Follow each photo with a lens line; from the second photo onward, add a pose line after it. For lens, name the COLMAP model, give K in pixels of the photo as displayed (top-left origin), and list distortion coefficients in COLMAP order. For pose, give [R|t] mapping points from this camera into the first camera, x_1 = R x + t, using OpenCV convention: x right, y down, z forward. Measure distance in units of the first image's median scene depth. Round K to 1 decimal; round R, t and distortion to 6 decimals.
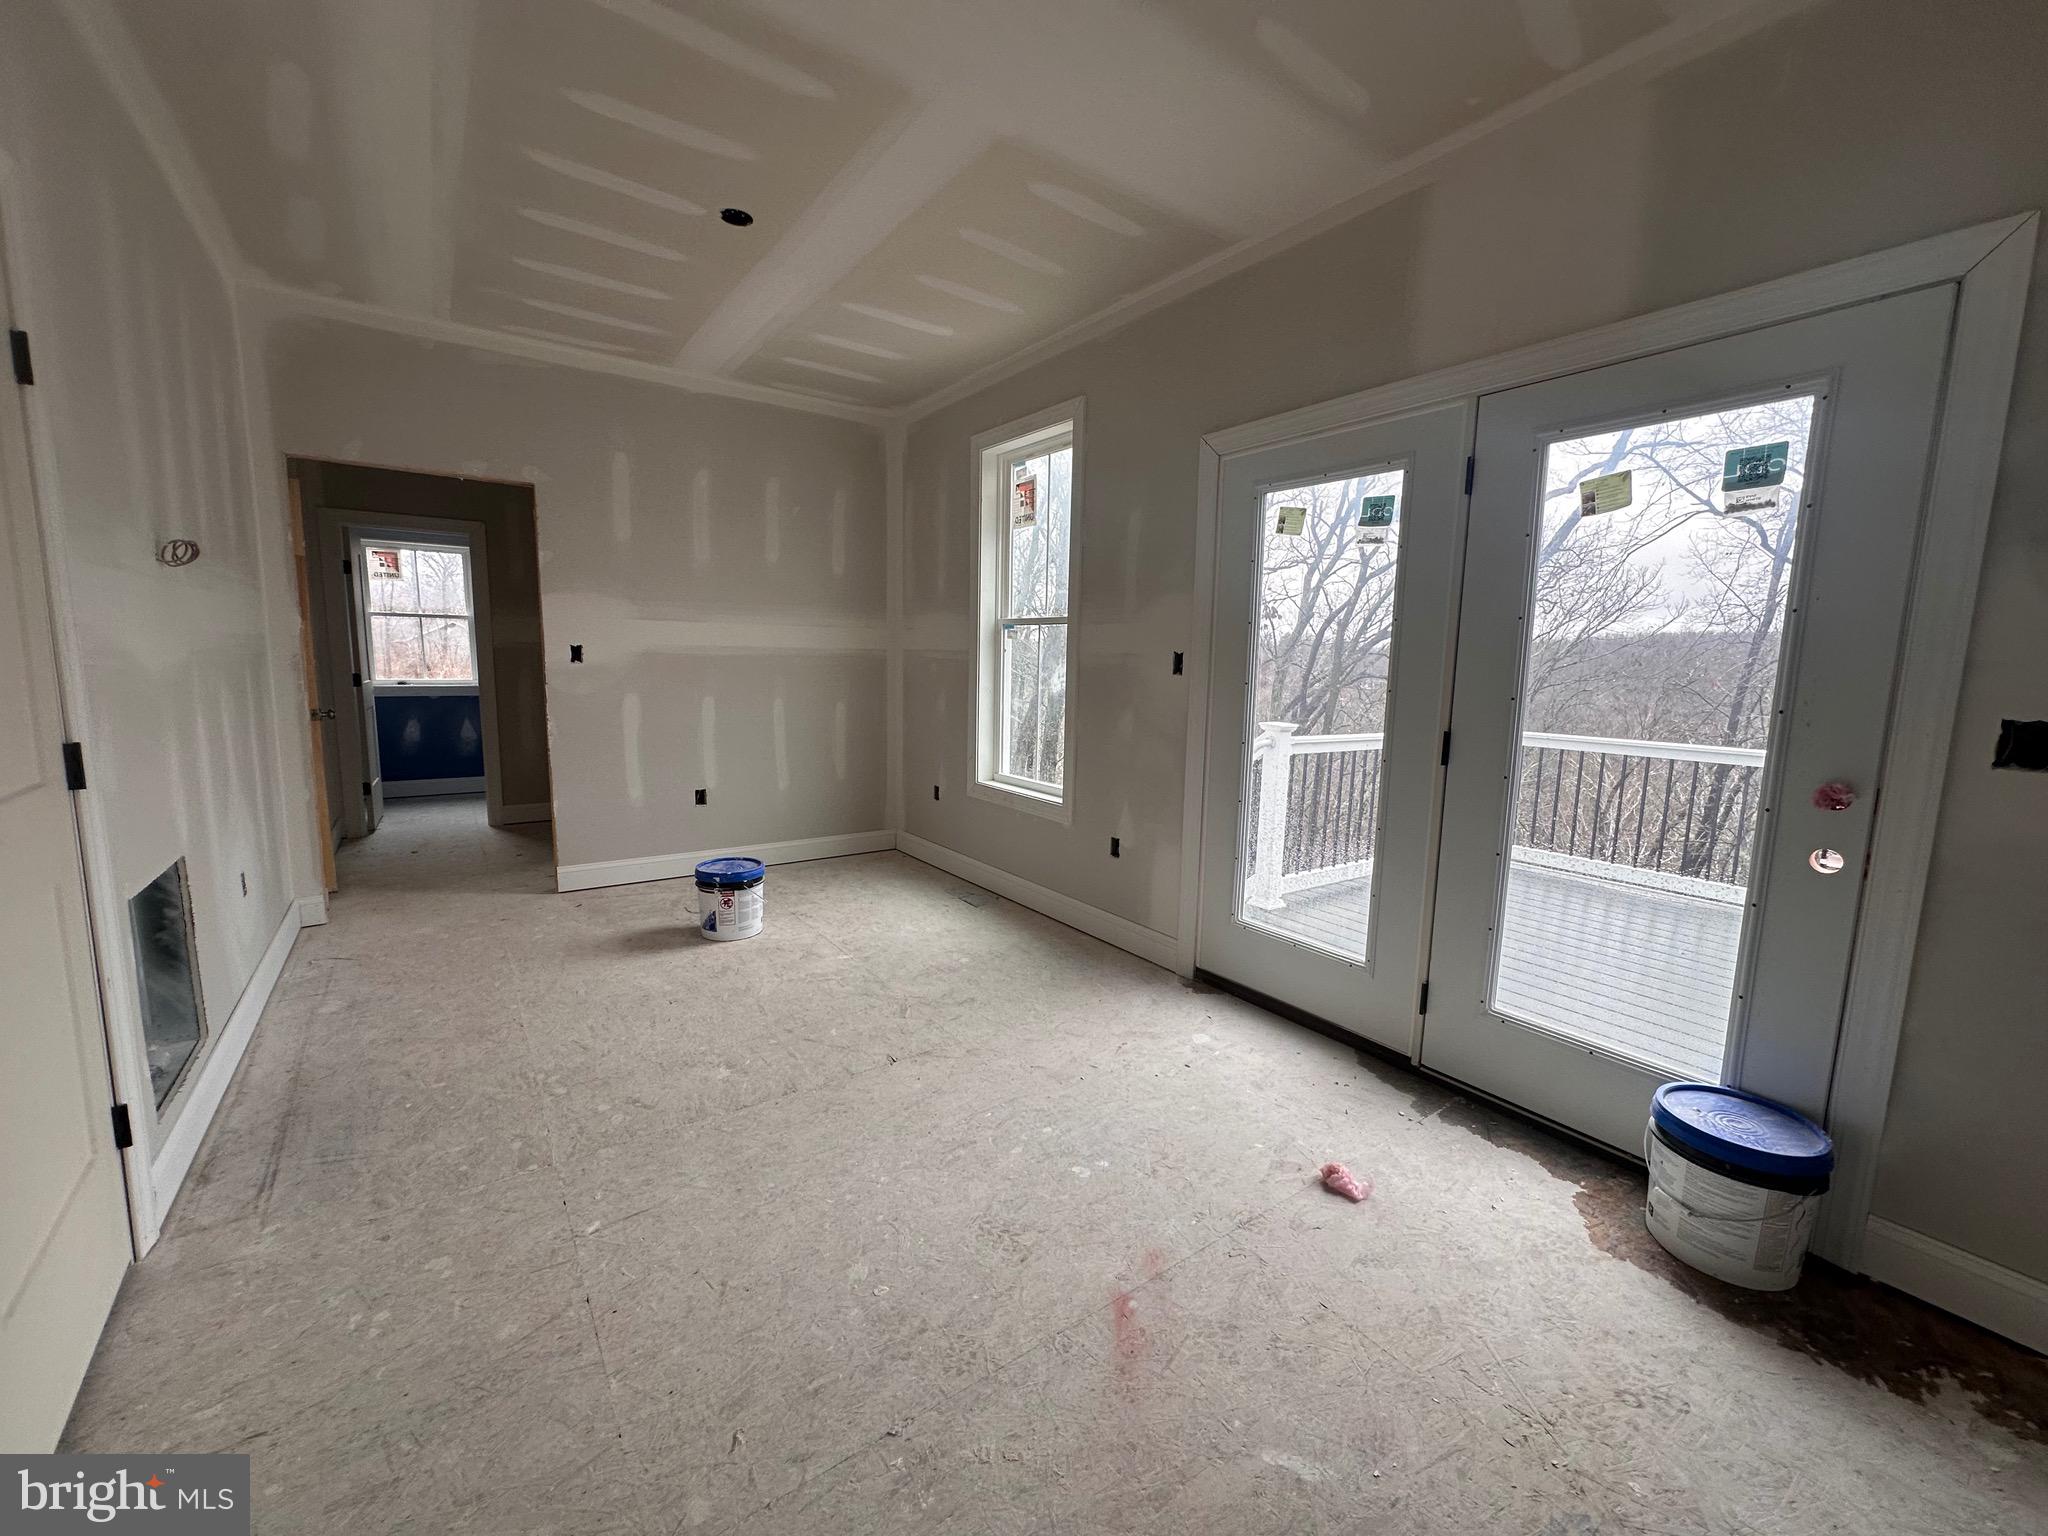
lens RADIAL K [[813.8, 0, 1021.5], [0, 813.8, 772.5], [0, 0, 1]] dist [-0.000686, -0.000133]
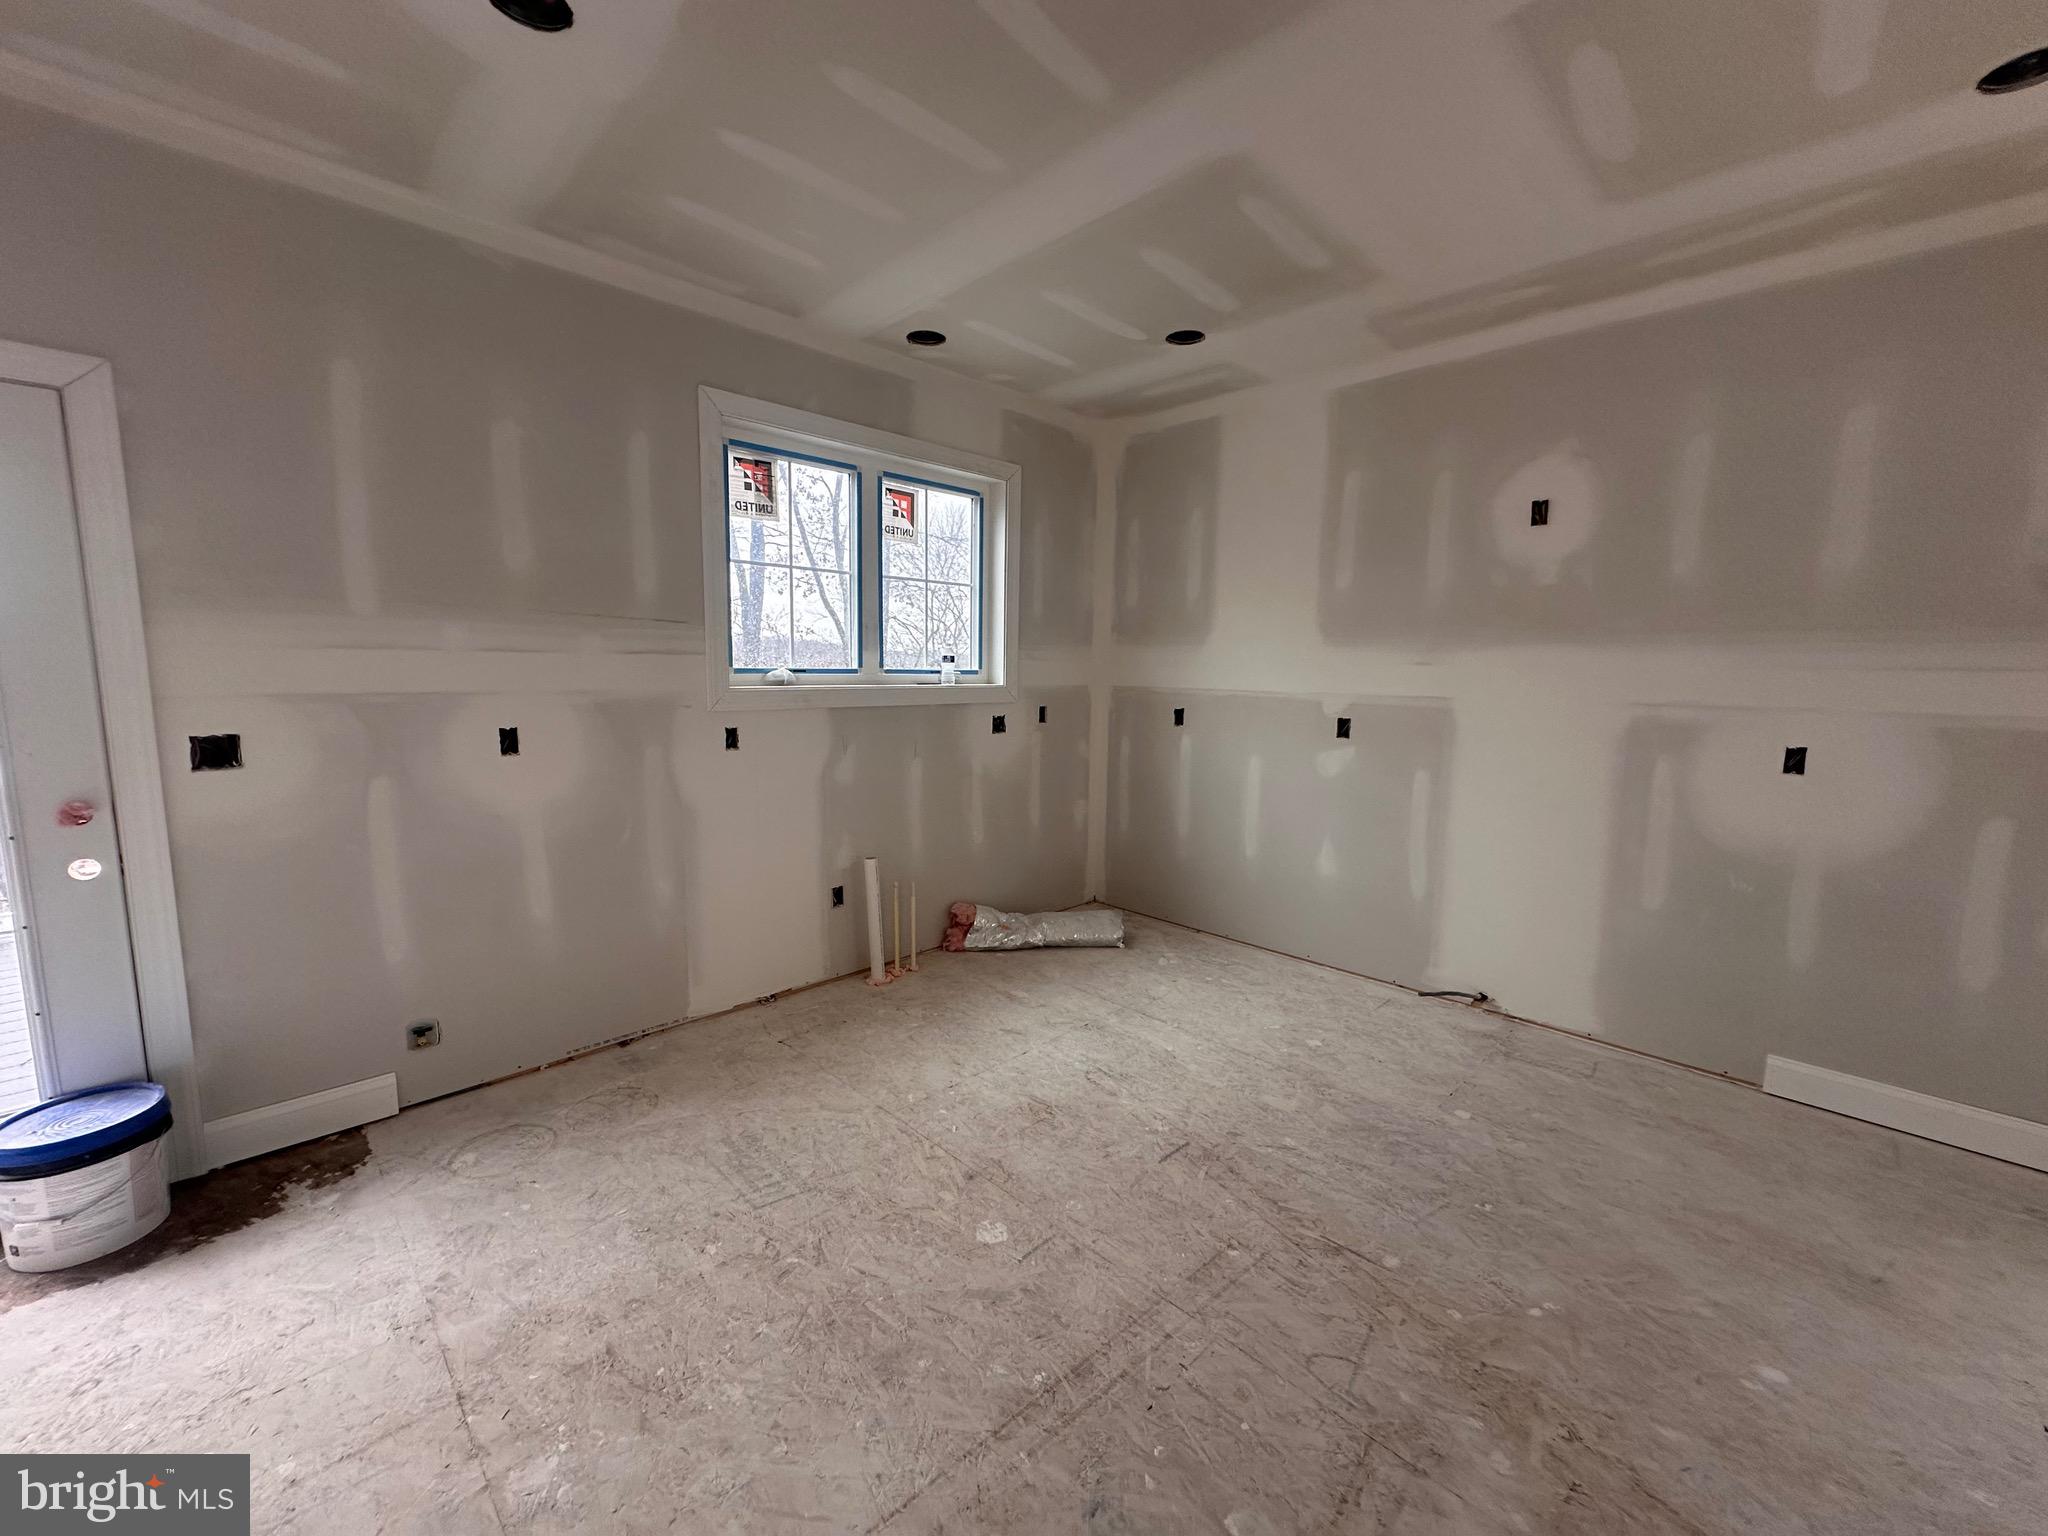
lens RADIAL K [[813.8, 0, 1023.2], [0, 813.8, 762.5], [0, 0, 1]] dist [-0.000686, -0.000133]
pose [[-0.154598, -0.144674, 0.977327, -0.337941], [0.114561, 0.979922, 0.163180, -0.079168], [-0.981313, 0.137191, -0.134920, -0.180569]]
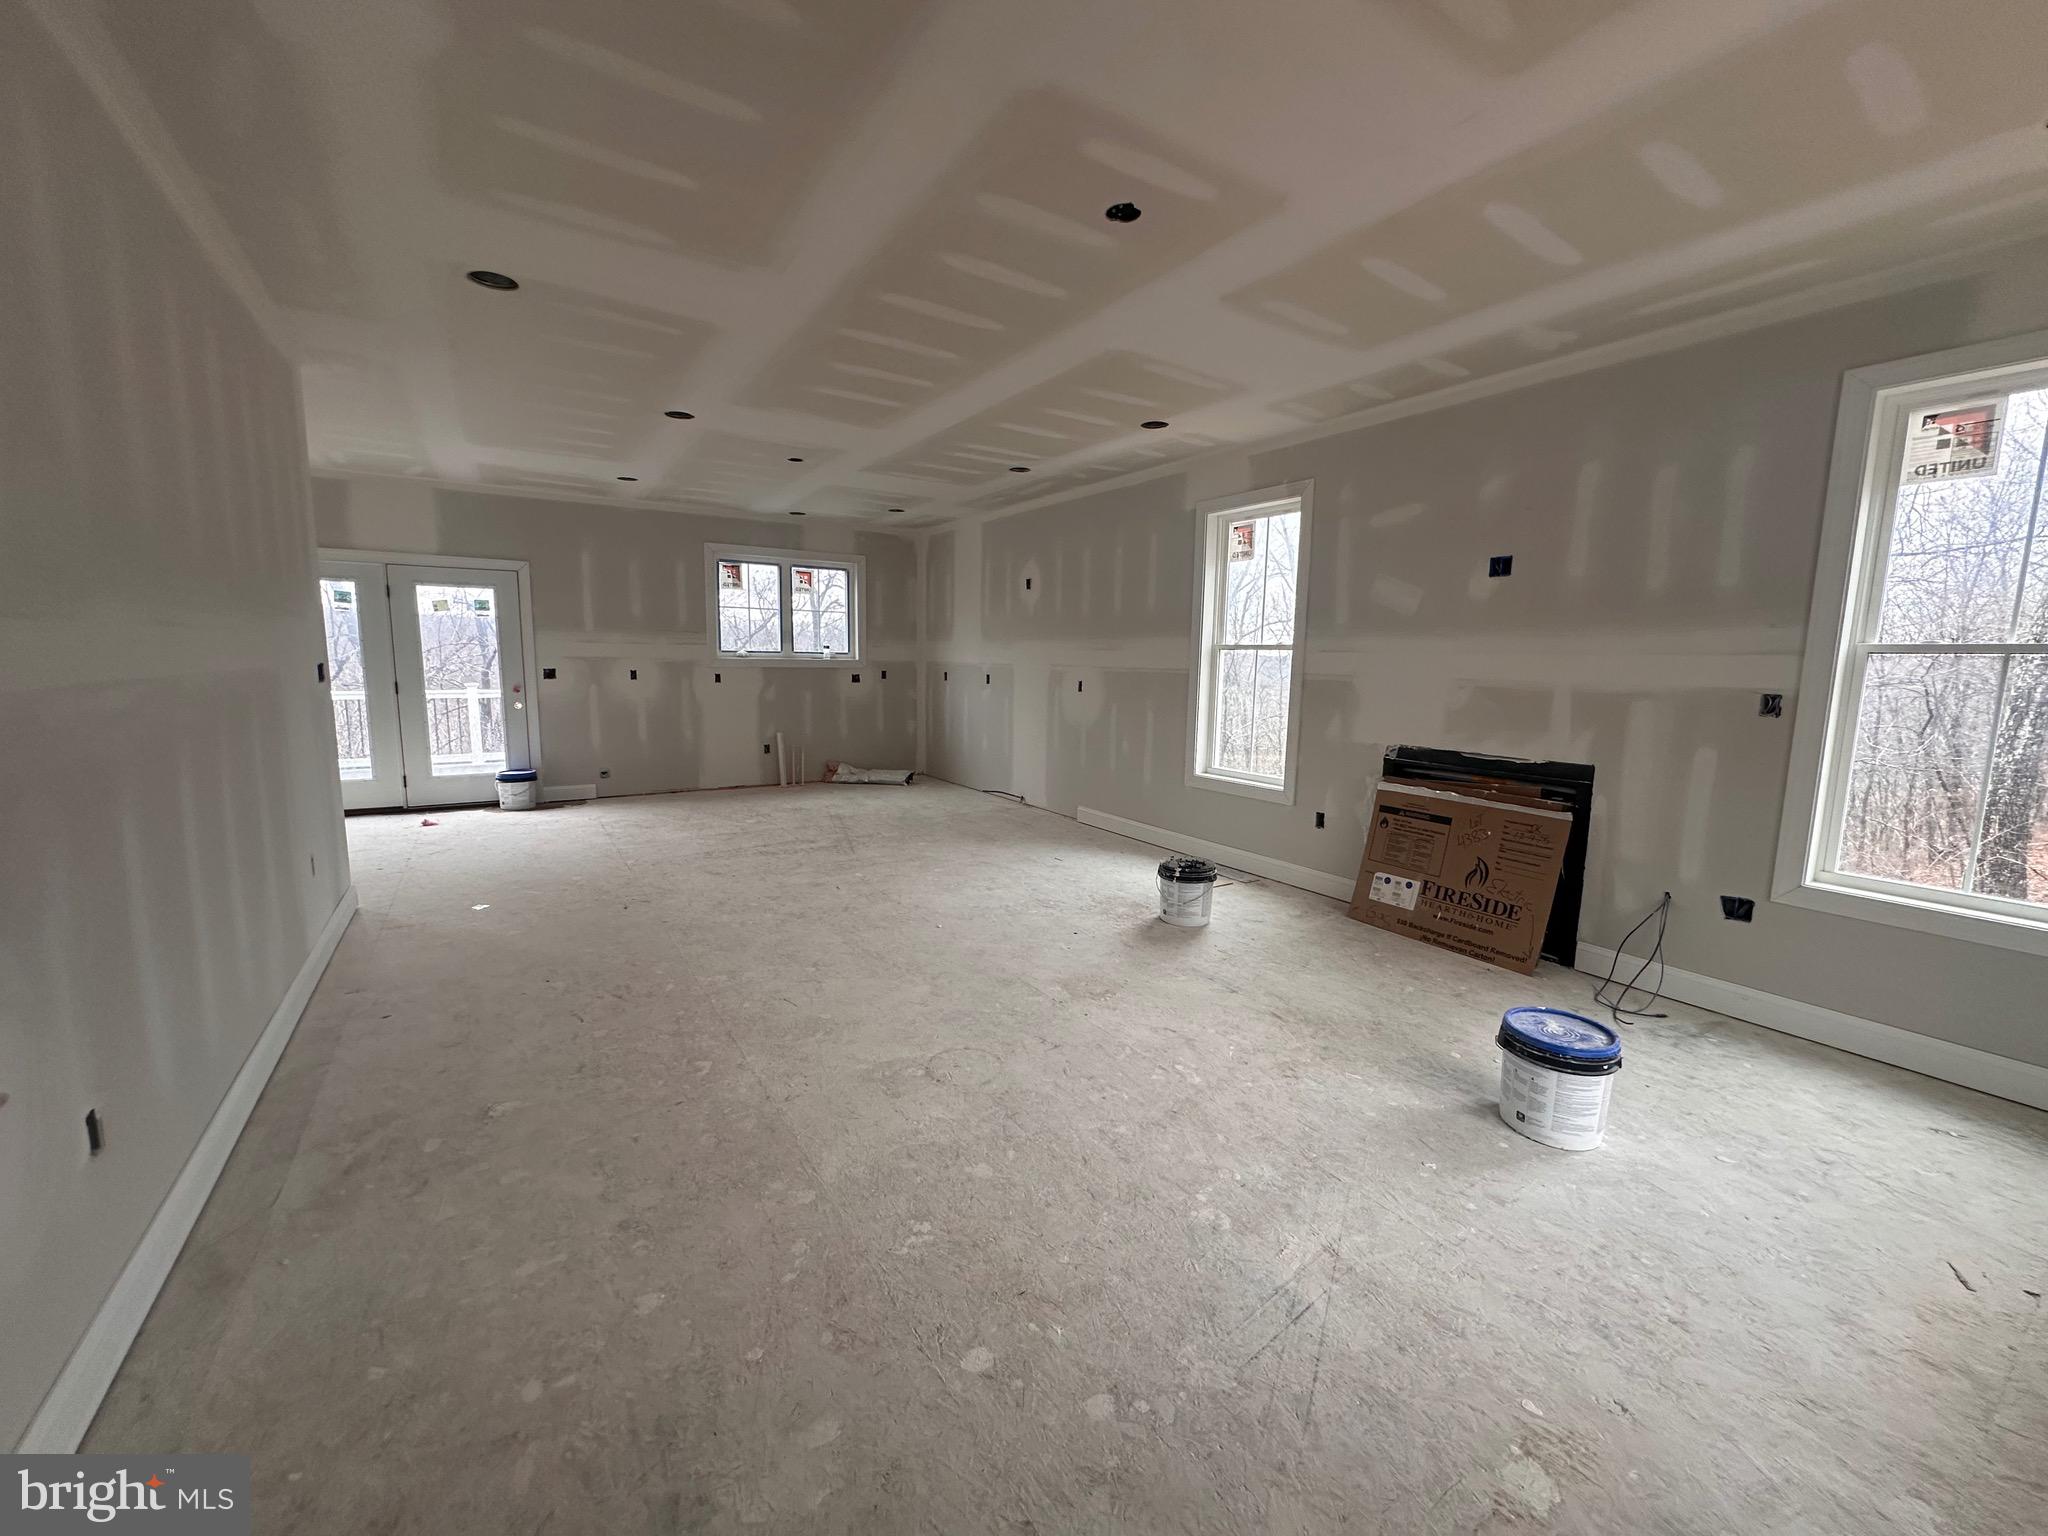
lens RADIAL K [[813.8, 0, 1022.6], [0, 813.8, 762.0], [0, 0, 1]] dist [-0.000686, -0.000133]
pose [[0.056758, -0.154261, 0.986399, -3.065070], [0.118150, 0.982086, 0.146788, 0.091848], [-0.991372, 0.108212, 0.073967, -1.854820]]
